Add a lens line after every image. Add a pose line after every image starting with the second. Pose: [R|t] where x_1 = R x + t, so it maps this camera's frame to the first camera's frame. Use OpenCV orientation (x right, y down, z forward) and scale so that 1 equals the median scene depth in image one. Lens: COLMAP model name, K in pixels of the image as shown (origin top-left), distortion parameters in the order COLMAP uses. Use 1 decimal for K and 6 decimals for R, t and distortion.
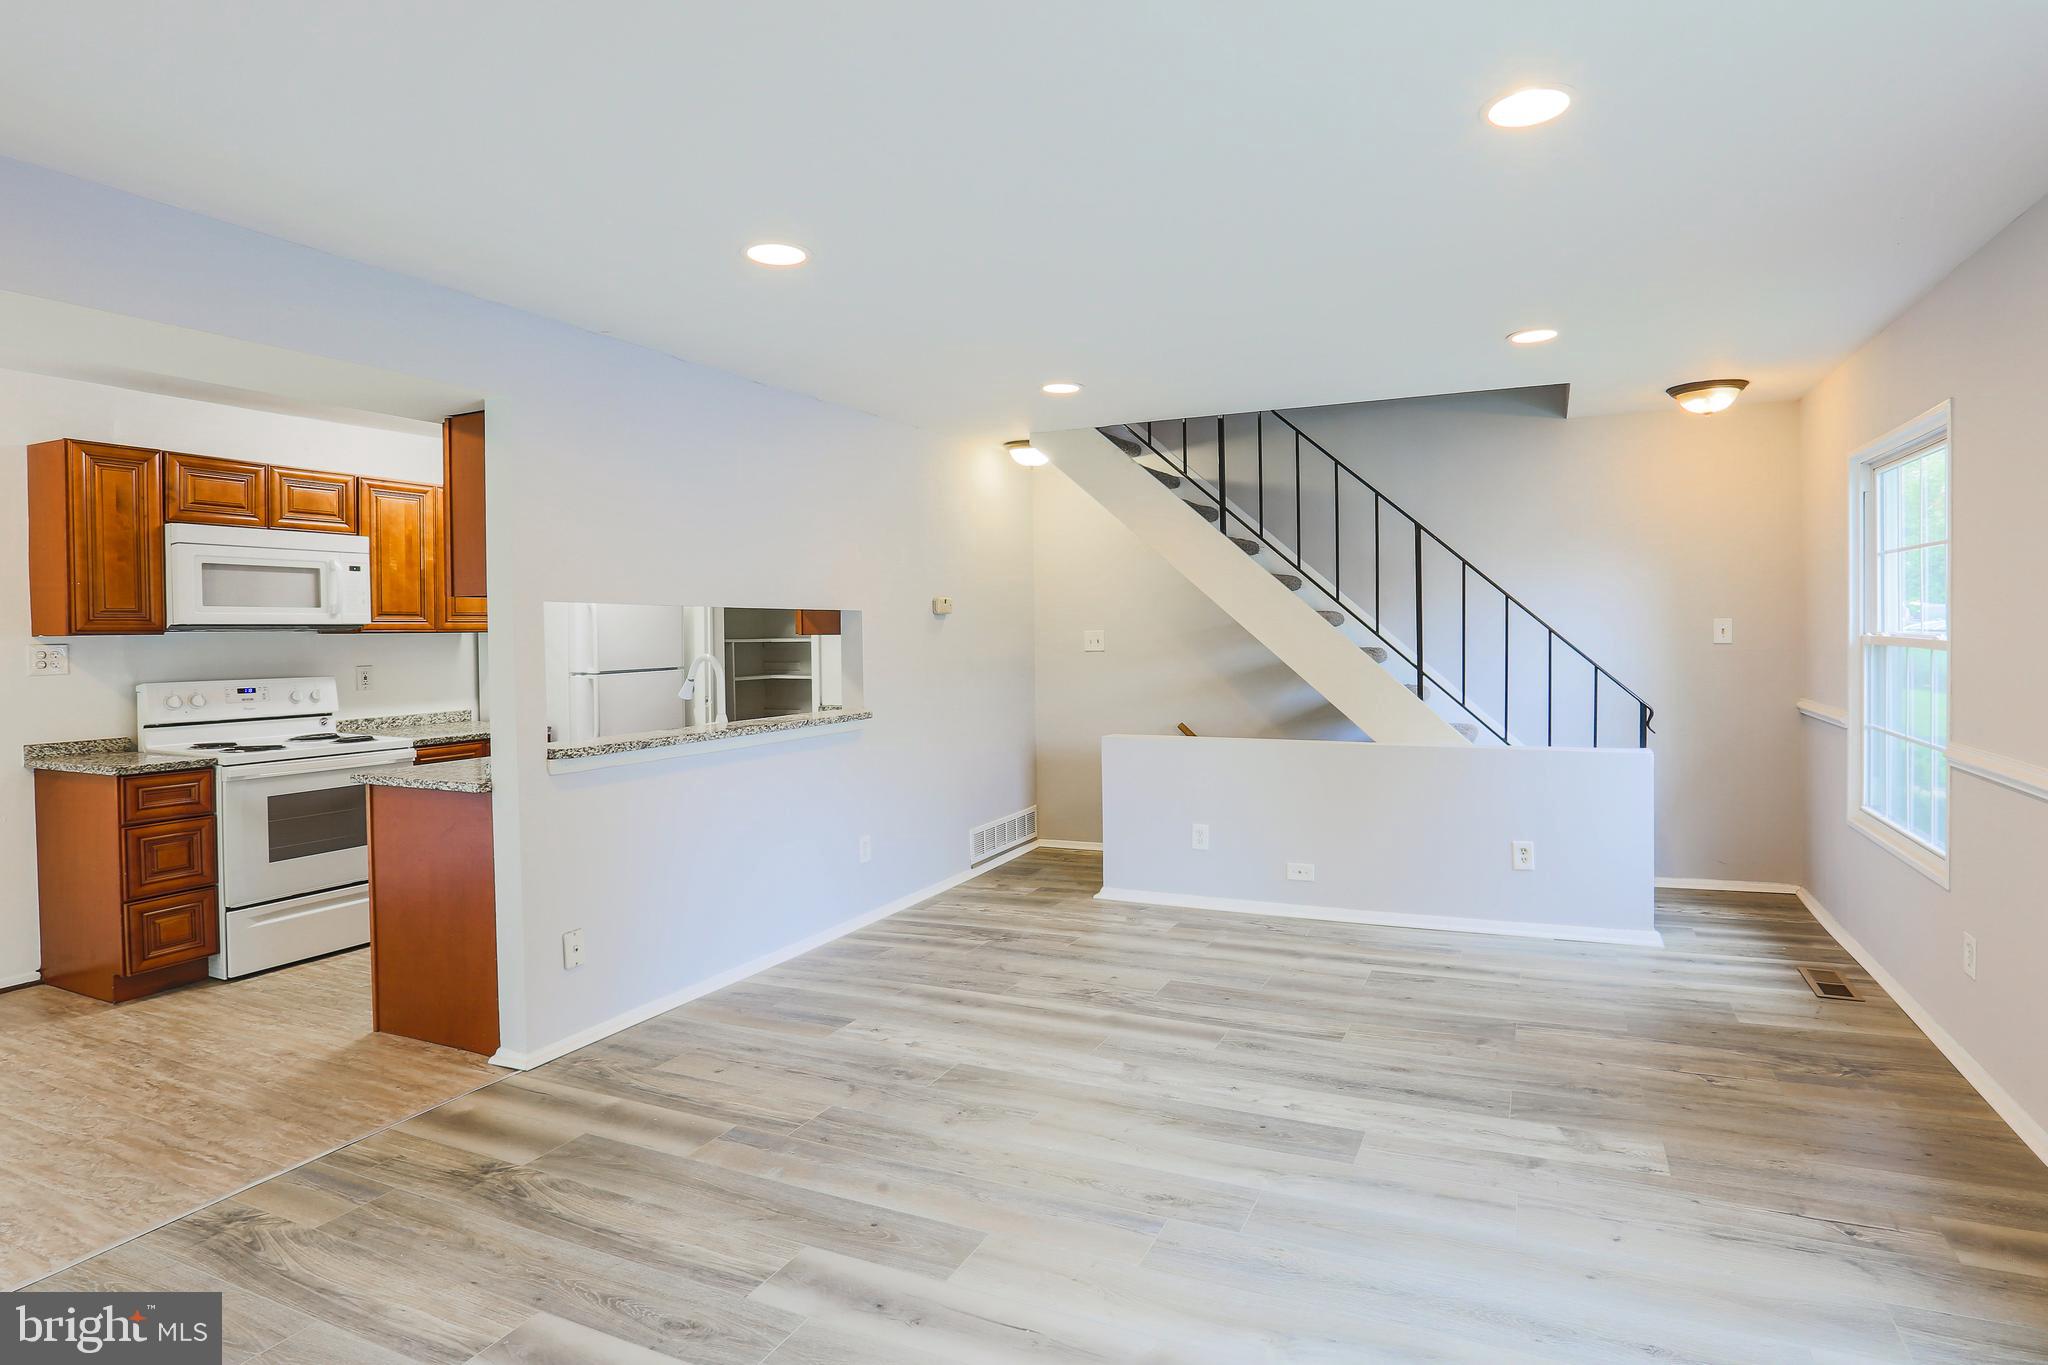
lens RADIAL K [[1064.1, 0, 1172.2], [0, 1064.1, 641.9], [0, 0, 1]] dist [-0.052530, 0.015263]
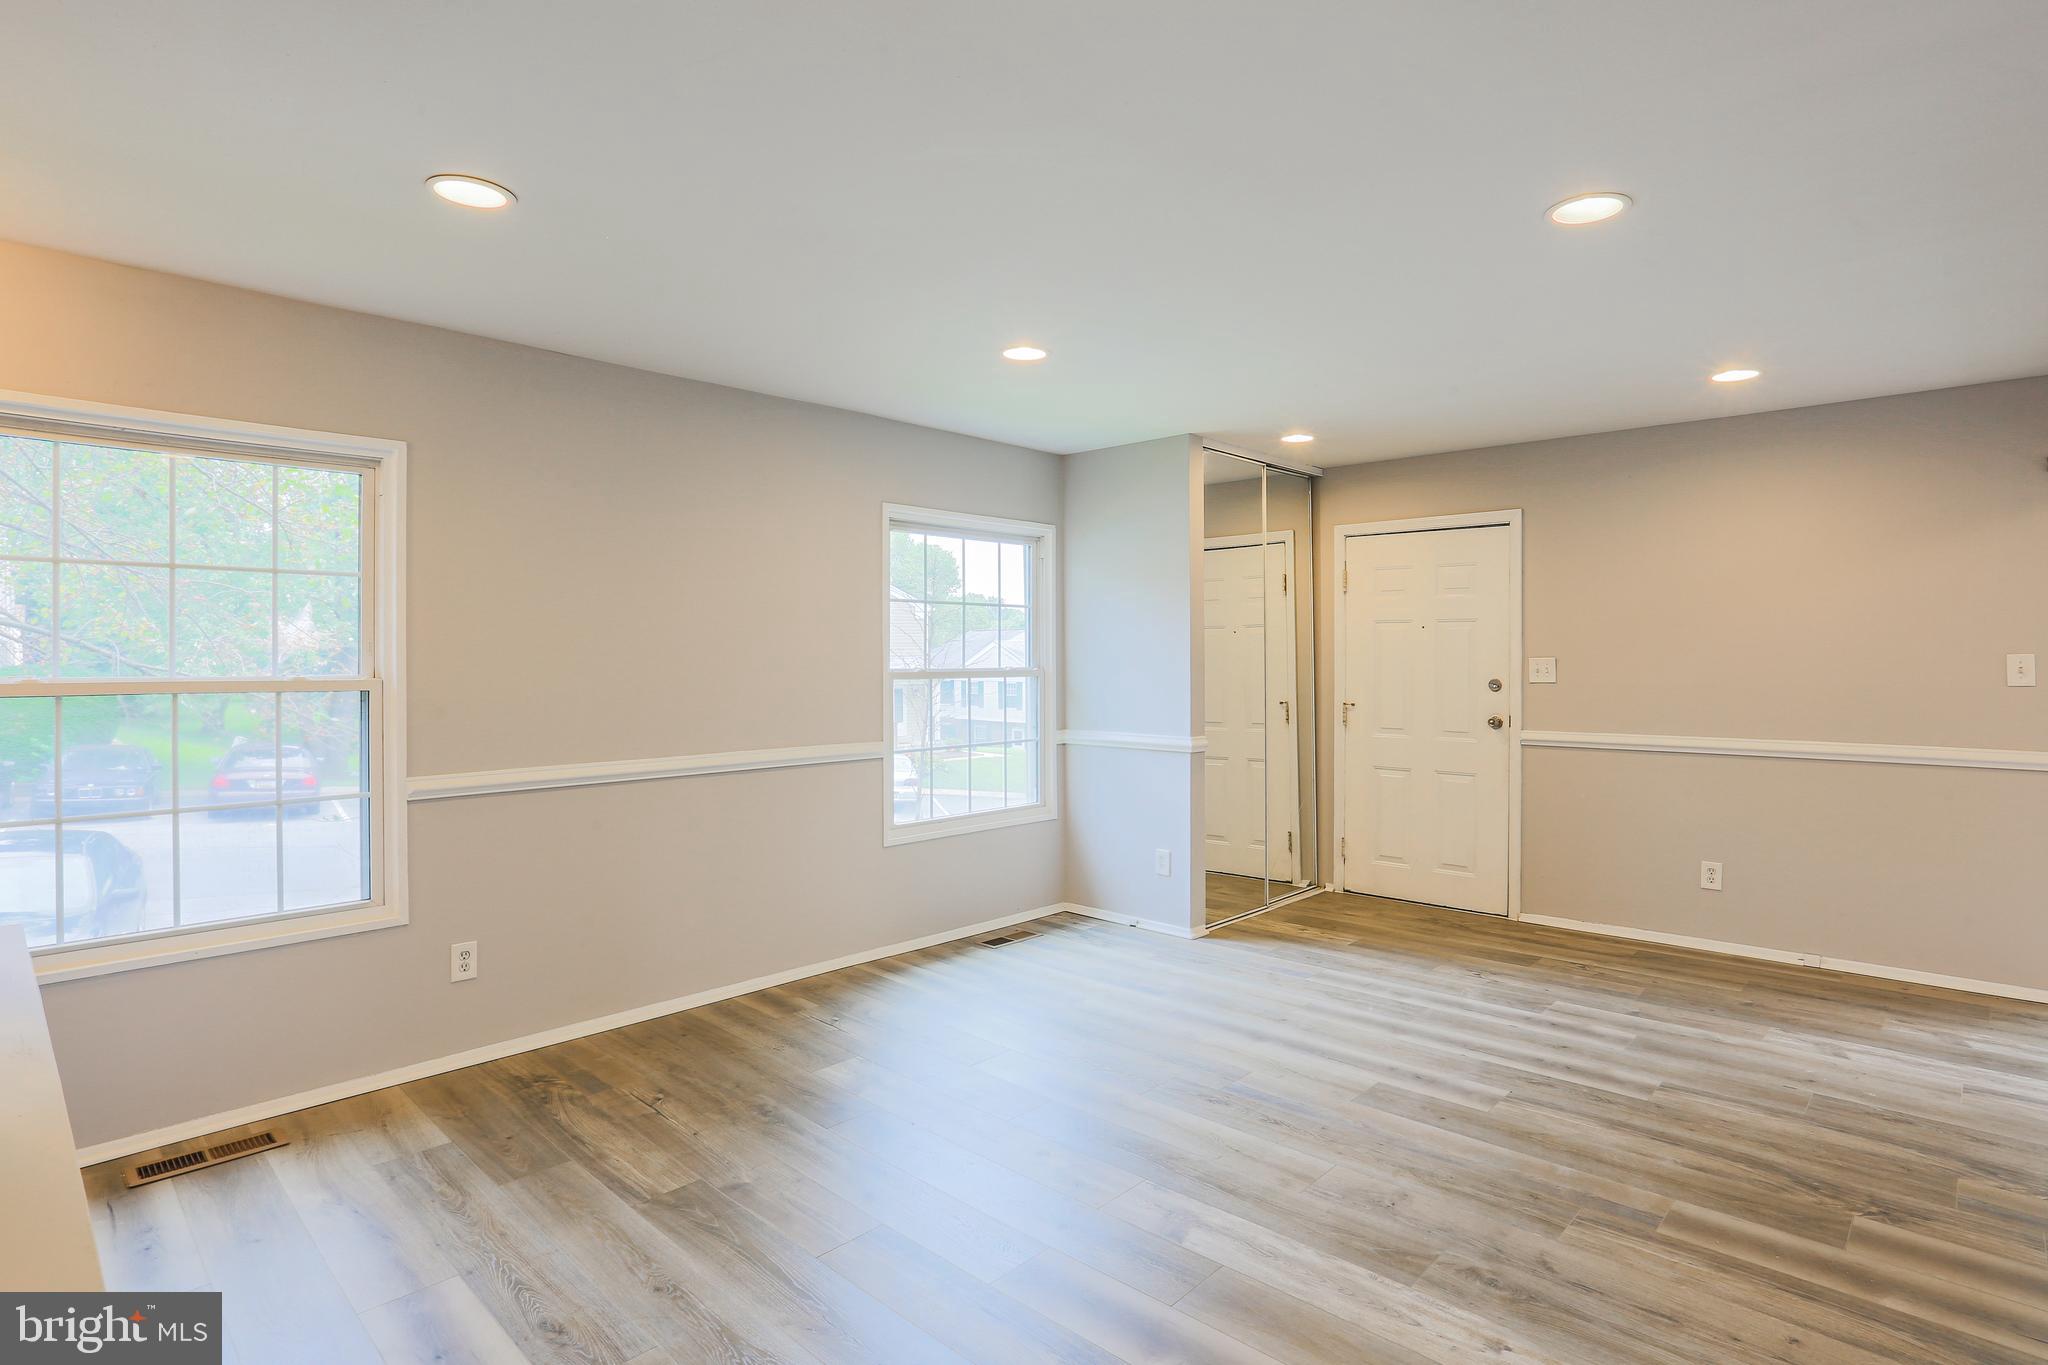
lens RADIAL K [[1013.4, 0, 1069.4], [0, 1013.4, 650.1], [0, 0, 1]] dist [-0.059155, 0.022305]
pose [[-0.918056, 0.017157, 0.396080, -0.236754], [0.019888, 0.999798, 0.002789, -0.024880], [-0.395953, 0.010438, -0.918212, 1.526131]]
